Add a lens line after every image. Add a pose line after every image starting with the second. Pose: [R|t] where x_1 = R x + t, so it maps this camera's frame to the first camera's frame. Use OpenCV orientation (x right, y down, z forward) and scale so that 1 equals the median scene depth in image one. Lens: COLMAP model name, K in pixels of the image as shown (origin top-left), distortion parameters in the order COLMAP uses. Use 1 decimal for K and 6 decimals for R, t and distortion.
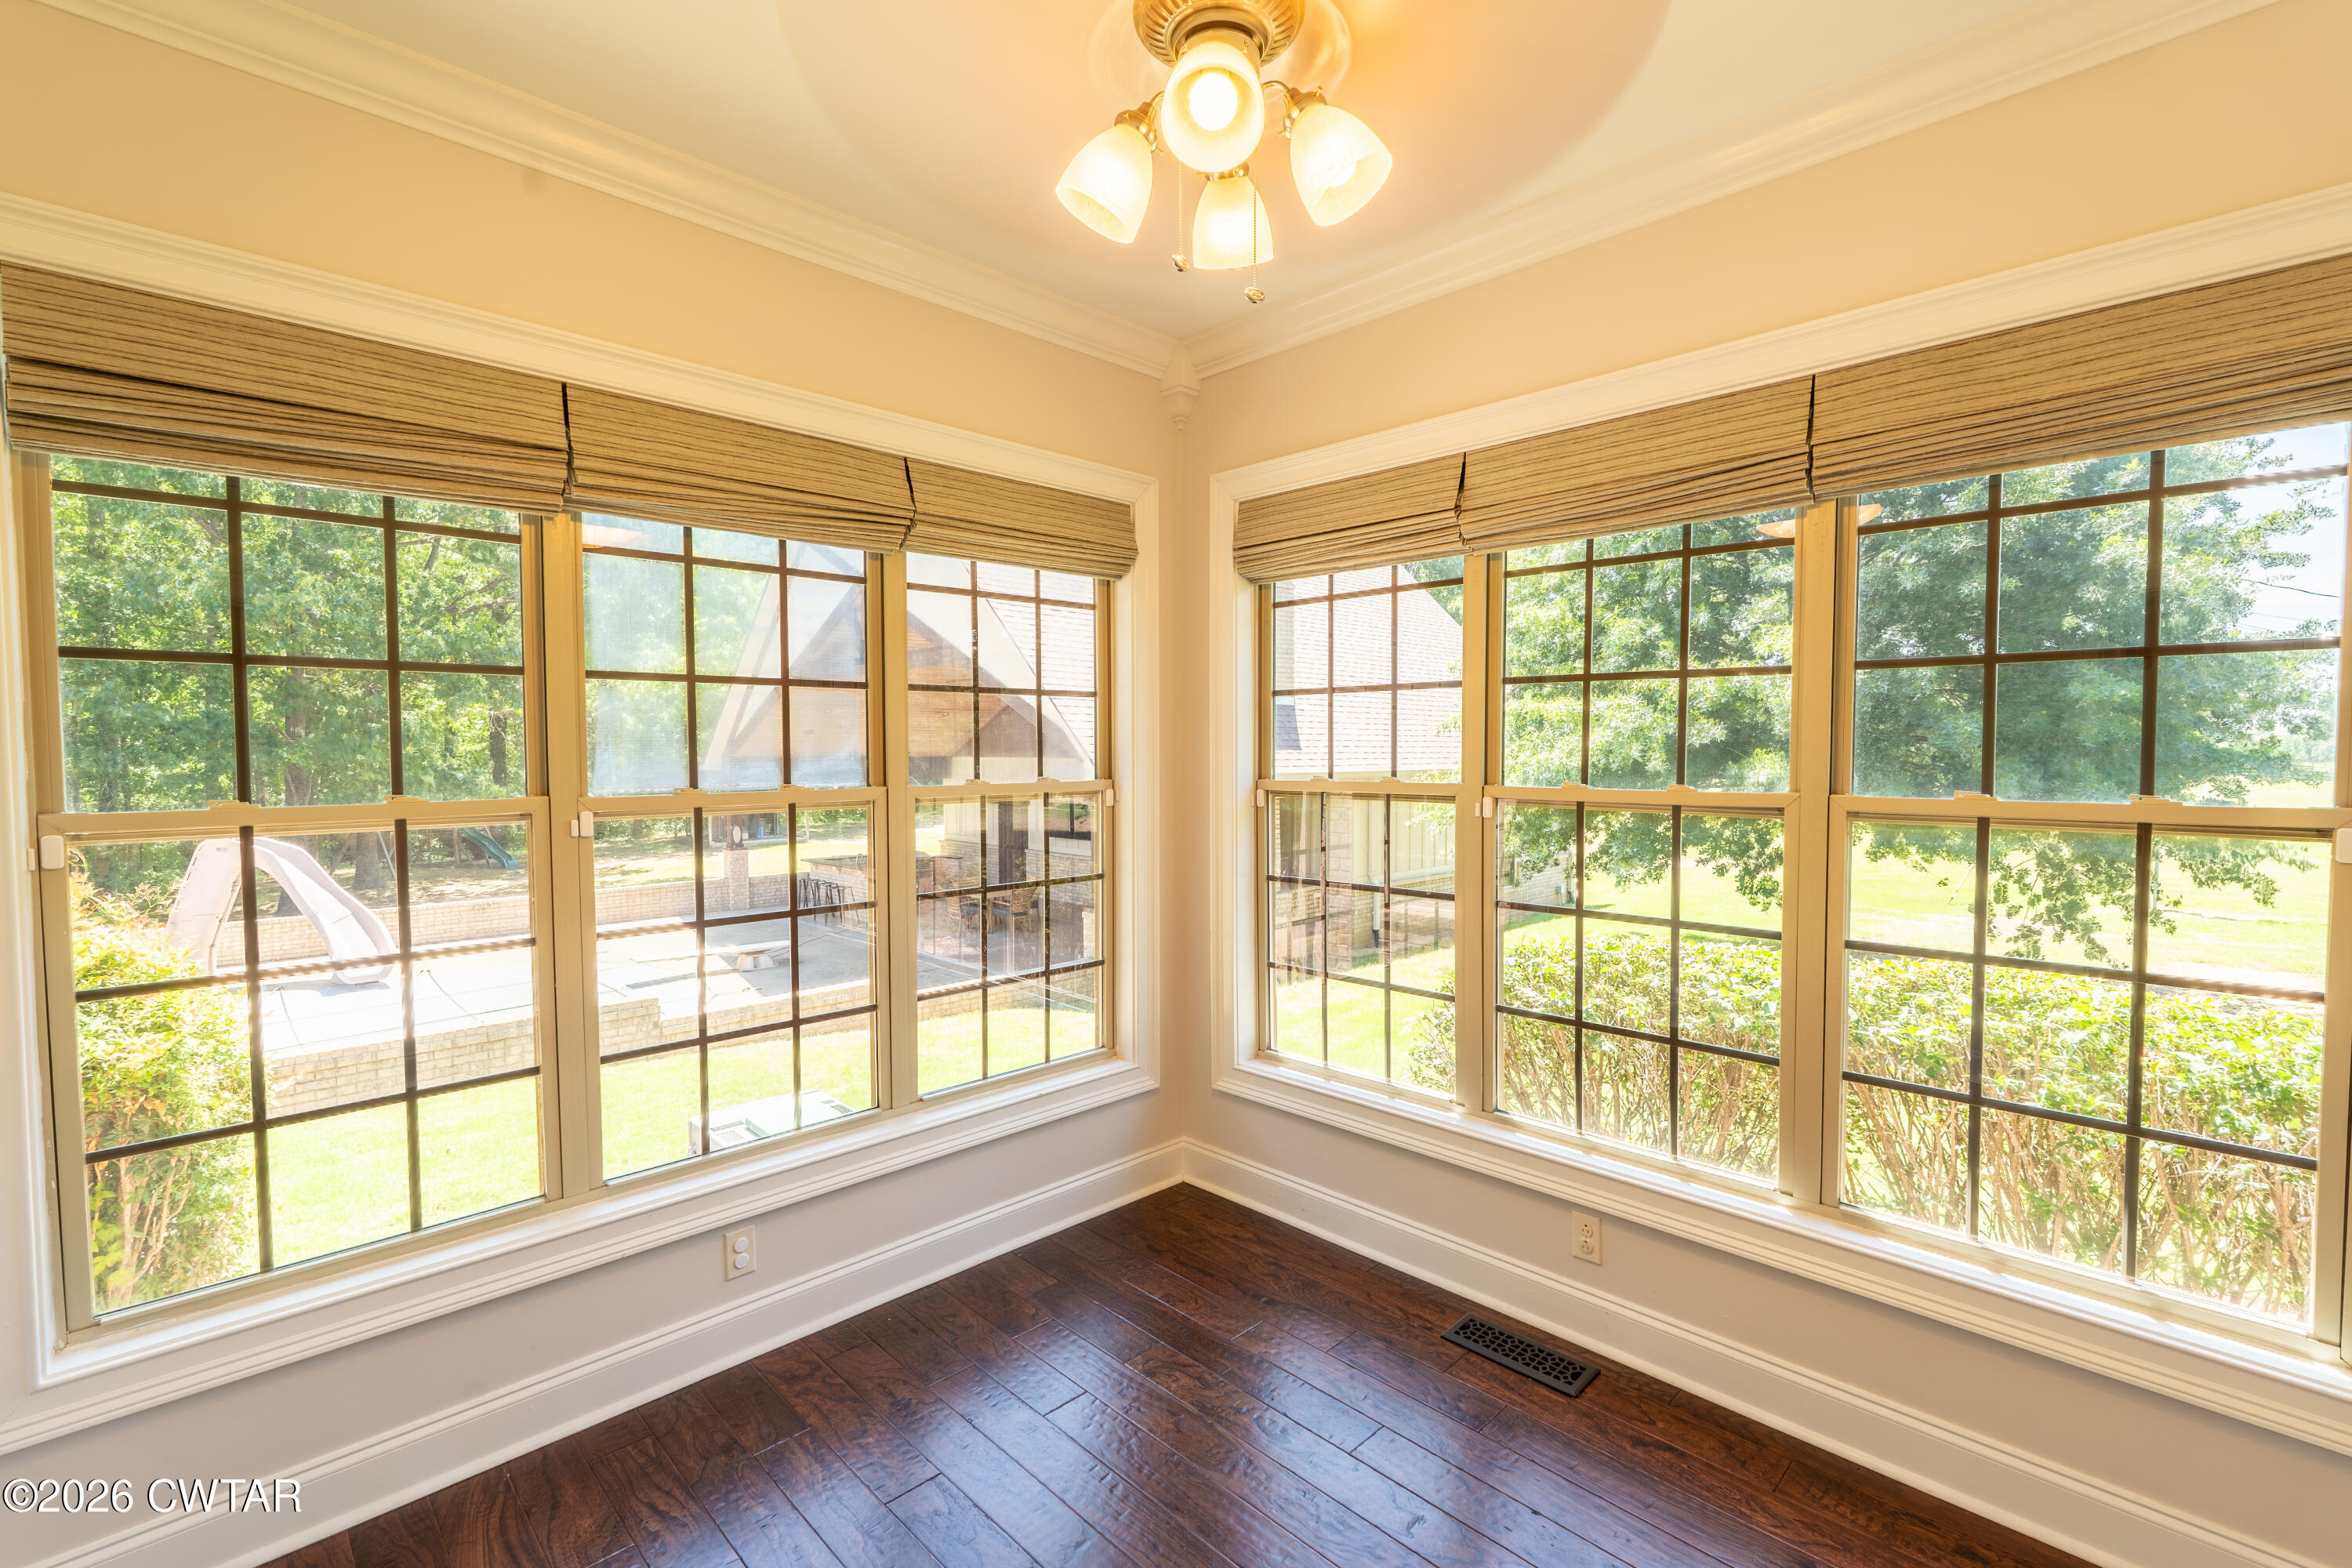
lens RADIAL K [[1035.5, 0, 1177.0], [0, 1035.5, 786.7], [0, 0, 1]] dist [-0.003901, 0.000892]
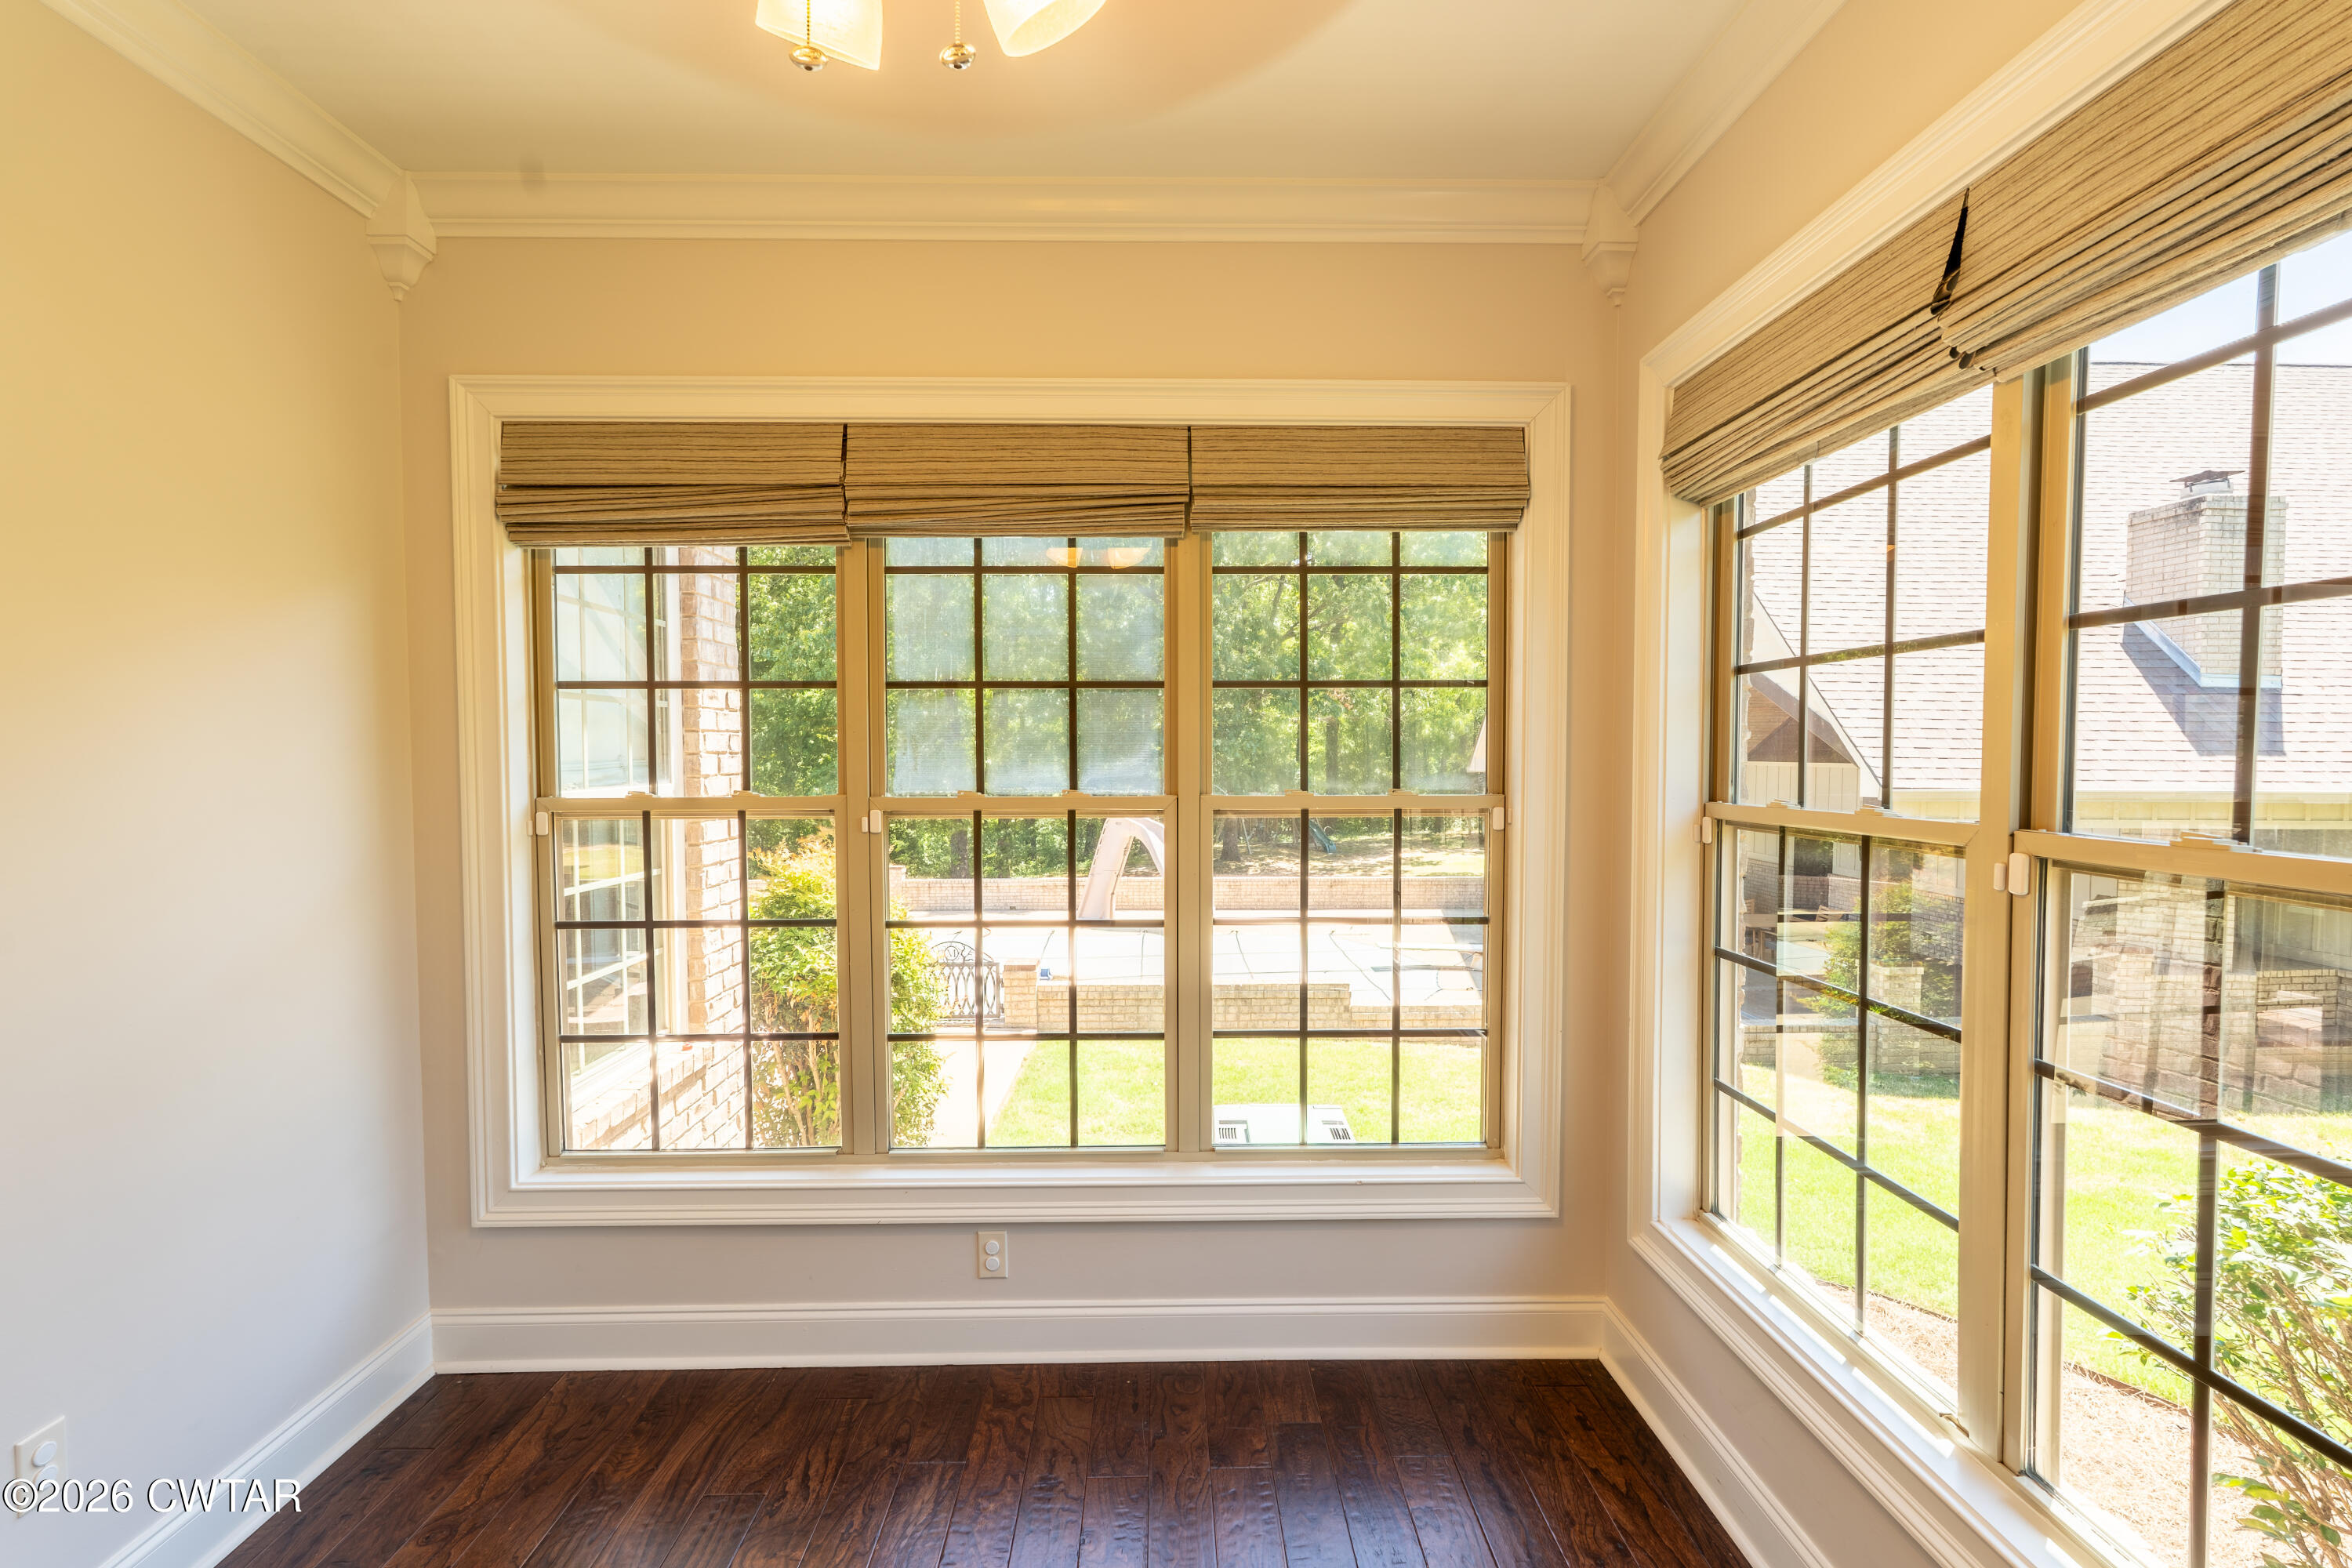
lens RADIAL K [[1035.5, 0, 1177.0], [0, 1035.5, 786.7], [0, 0, 1]] dist [-0.003901, 0.000892]
pose [[0.726374, 0.026169, -0.686802, 0.317832], [-0.027295, 0.999585, 0.009219, -0.014990], [0.686758, 0.012050, 0.726787, 0.318621]]
